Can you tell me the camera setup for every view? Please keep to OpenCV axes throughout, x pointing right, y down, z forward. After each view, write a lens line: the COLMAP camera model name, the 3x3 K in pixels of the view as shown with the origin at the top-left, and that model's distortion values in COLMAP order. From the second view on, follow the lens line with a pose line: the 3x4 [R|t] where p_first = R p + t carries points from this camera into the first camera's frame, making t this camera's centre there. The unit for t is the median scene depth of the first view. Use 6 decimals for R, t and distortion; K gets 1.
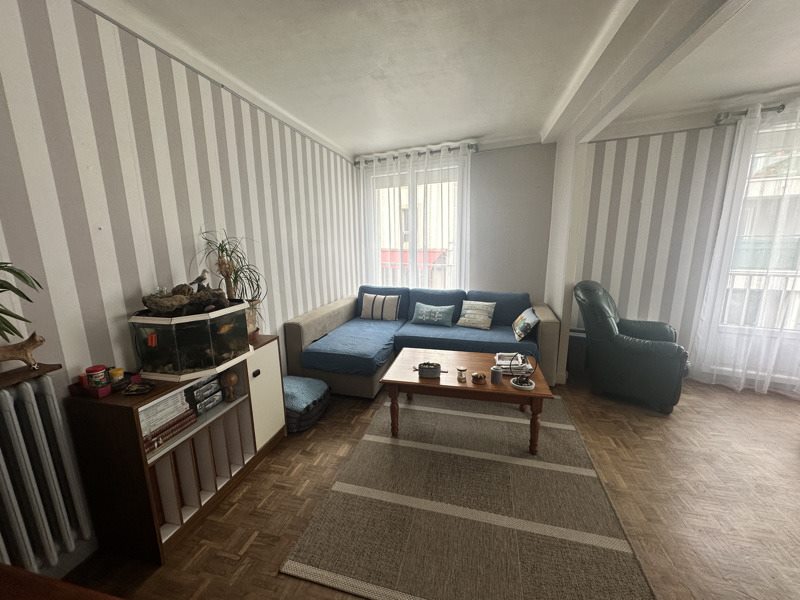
lens RADIAL K [[319.0, 0, 399.6], [0, 319.0, 301.8], [0, 0, 1]] dist [-0.002024, -0.000518]
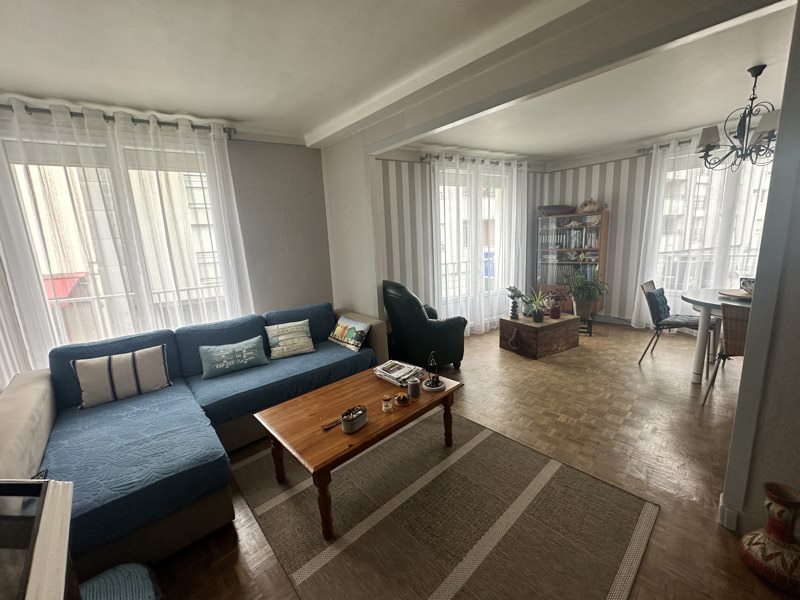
lens RADIAL K [[319.0, 0, 402.0], [0, 319.0, 299.8], [0, 0, 1]] dist [-0.002024, -0.000518]
pose [[0.532218, -0.169352, 0.829496, -0.267792], [0.206080, 0.976233, 0.067087, -0.053691], [-0.821143, 0.135238, 0.554469, 0.291473]]
